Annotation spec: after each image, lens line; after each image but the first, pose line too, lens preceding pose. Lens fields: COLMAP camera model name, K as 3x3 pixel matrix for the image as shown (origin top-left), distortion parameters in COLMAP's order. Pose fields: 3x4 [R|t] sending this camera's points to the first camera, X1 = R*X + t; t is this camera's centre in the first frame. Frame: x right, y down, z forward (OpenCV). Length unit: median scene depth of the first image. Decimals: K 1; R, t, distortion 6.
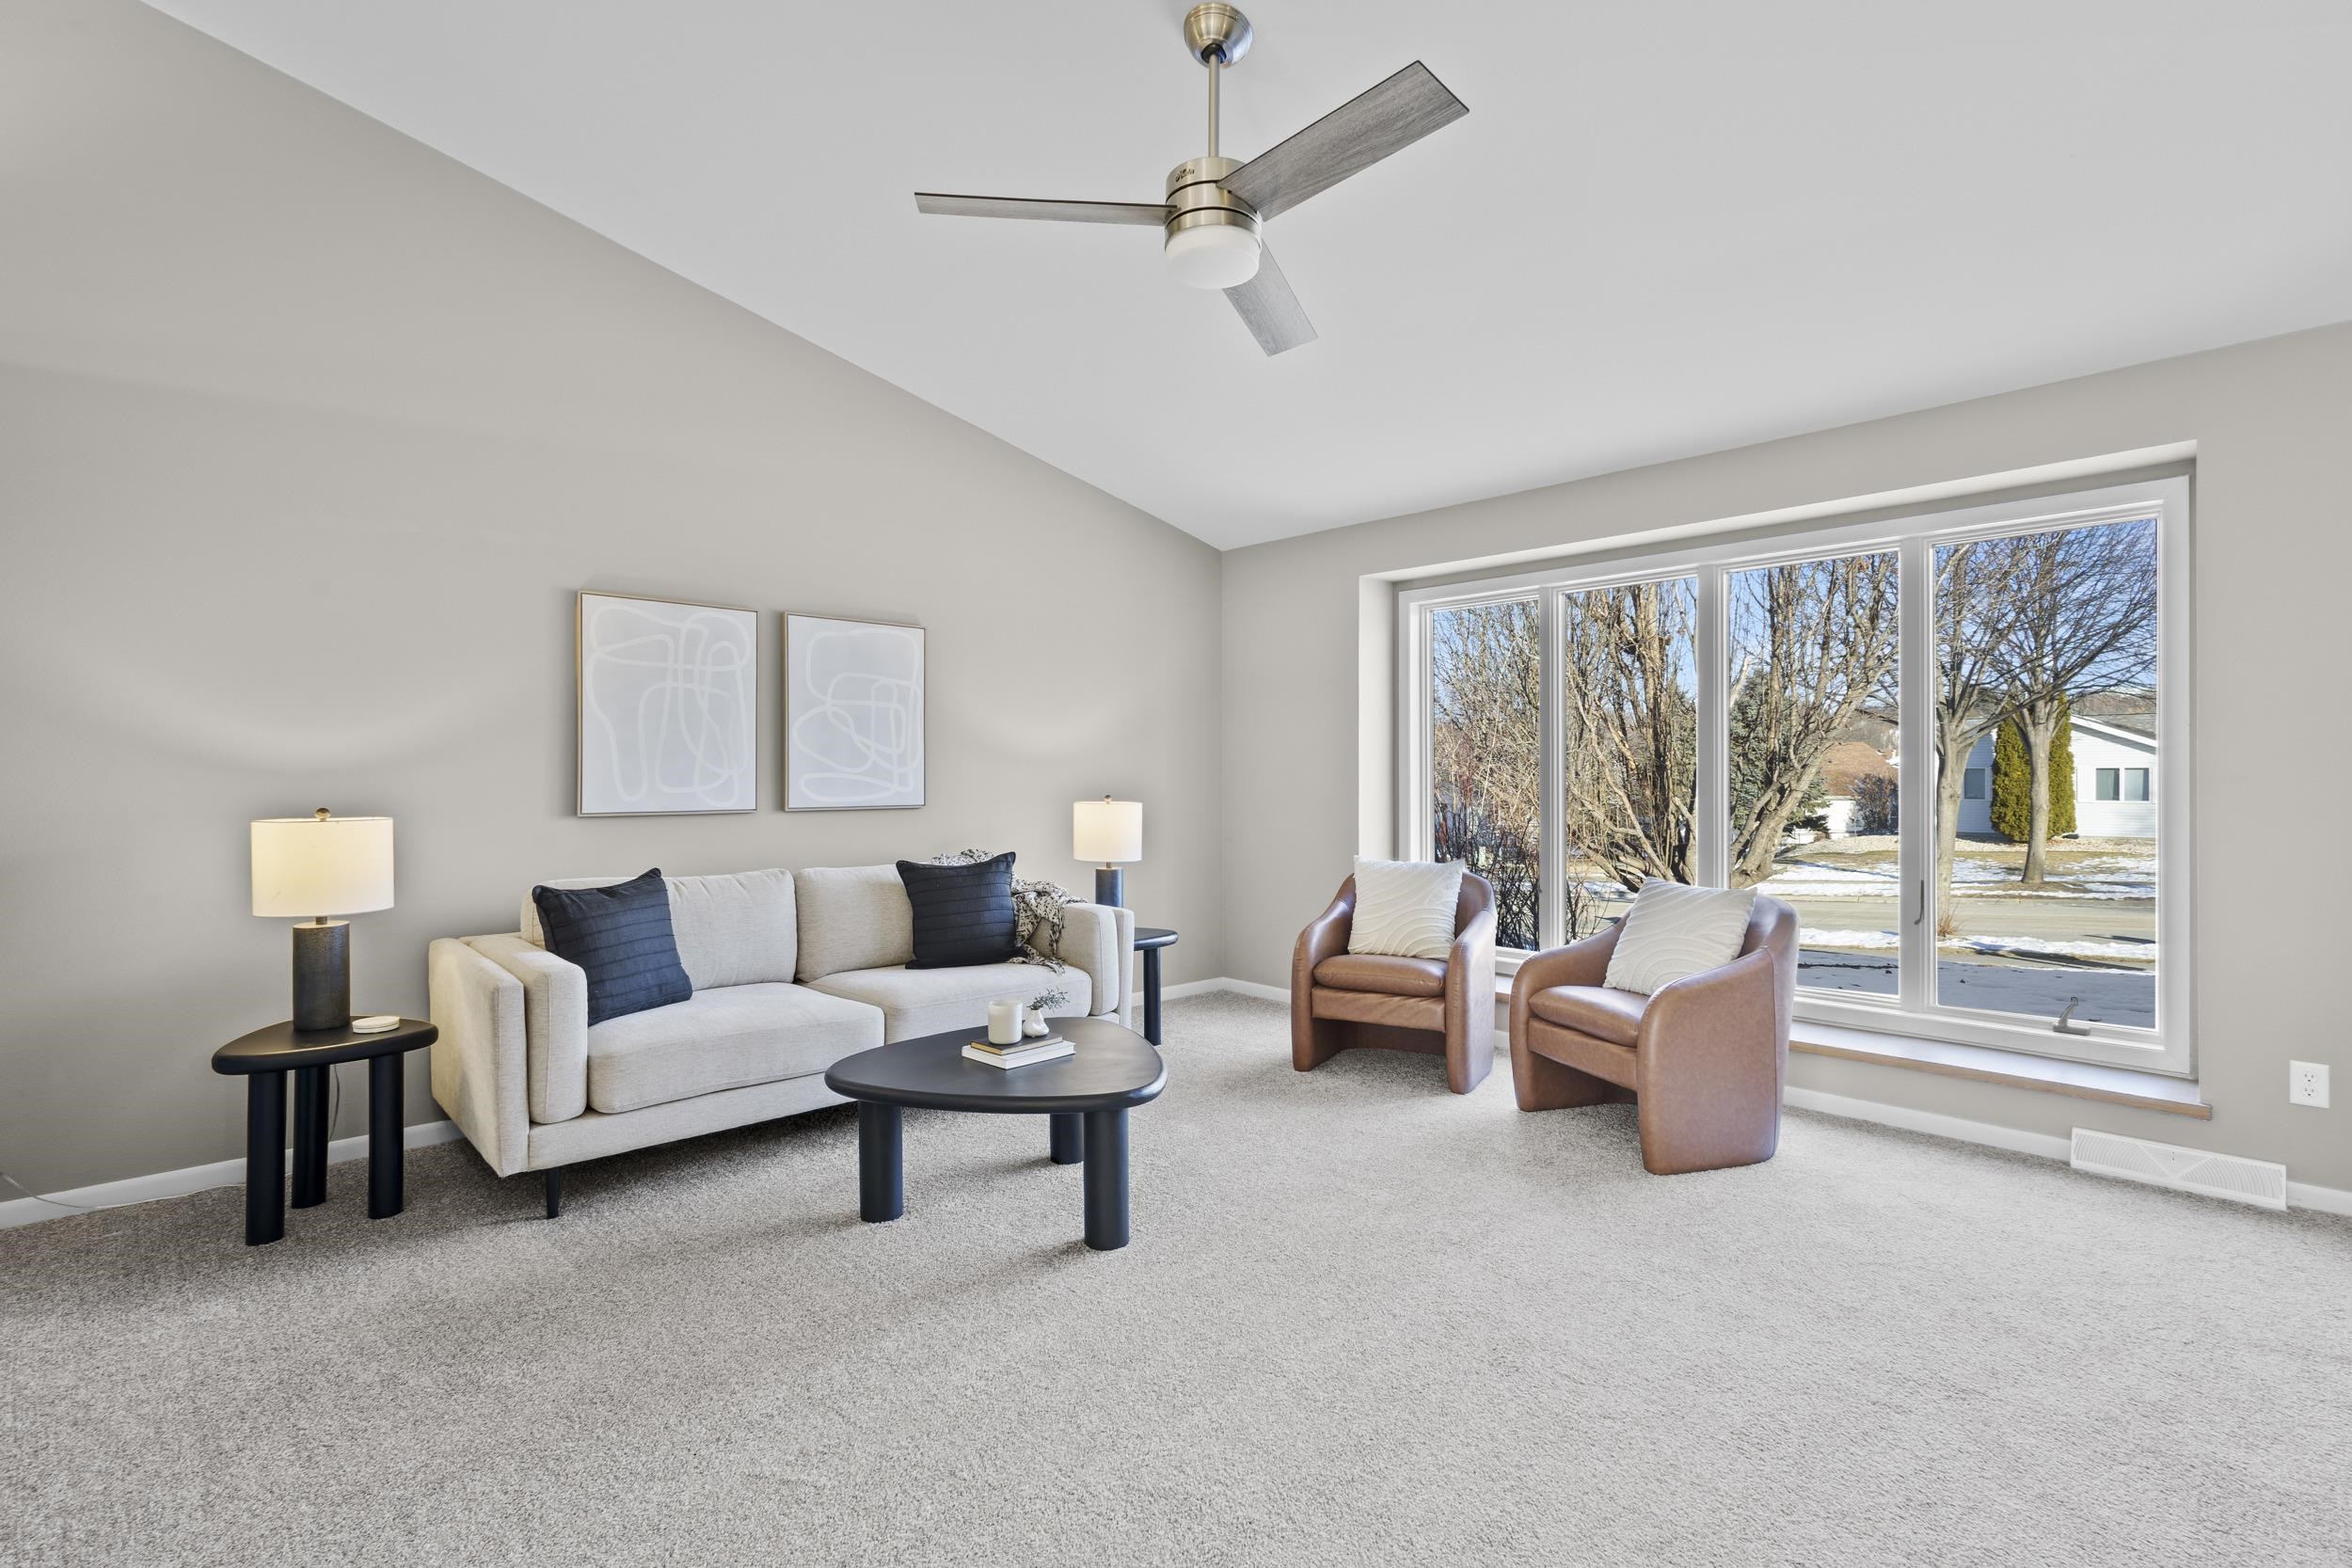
lens RADIAL K [[1079.1, 0, 1175.9], [0, 1079.1, 778.1], [0, 0, 1]] dist [0.010699, -0.002916]
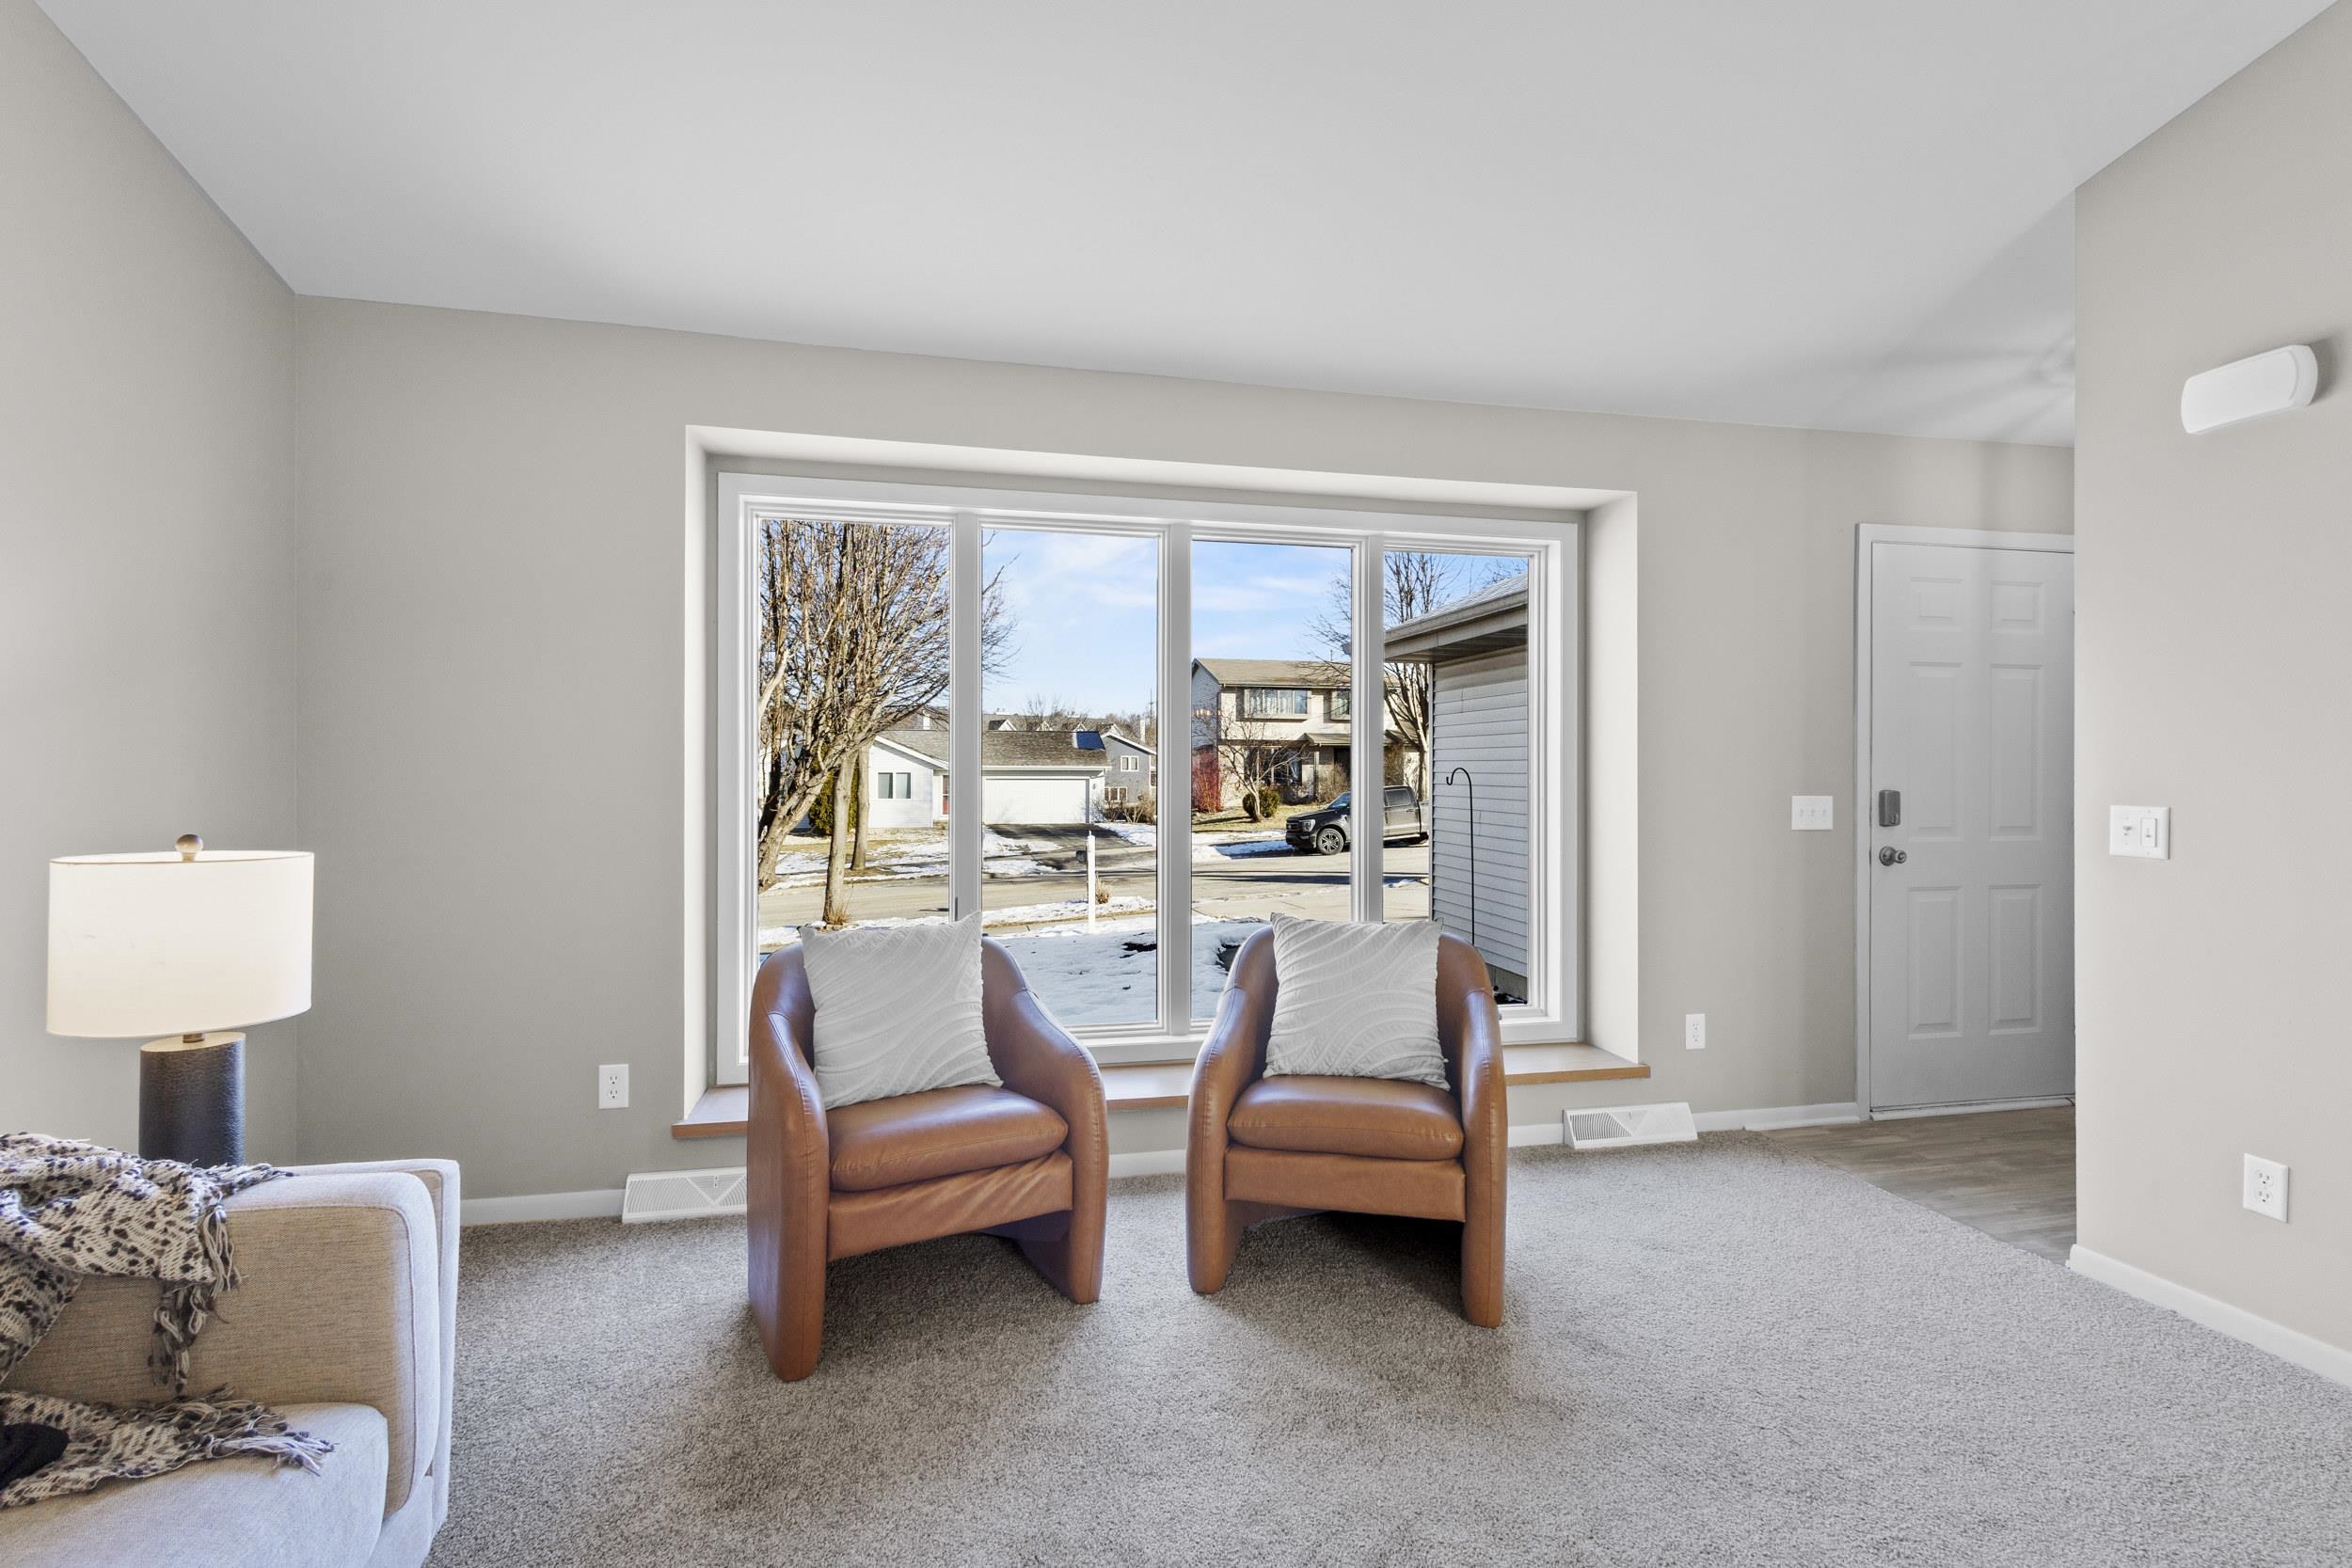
lens RADIAL K [[1079.1, 0, 1175.7], [0, 1079.1, 783.7], [0, 0, 1]] dist [0.010699, -0.002916]
pose [[0.522749, -0.002743, 0.852482, -0.171484], [0.000211, 0.999995, 0.003088, -0.001986], [-0.852486, -0.001434, 0.522747, 0.473187]]
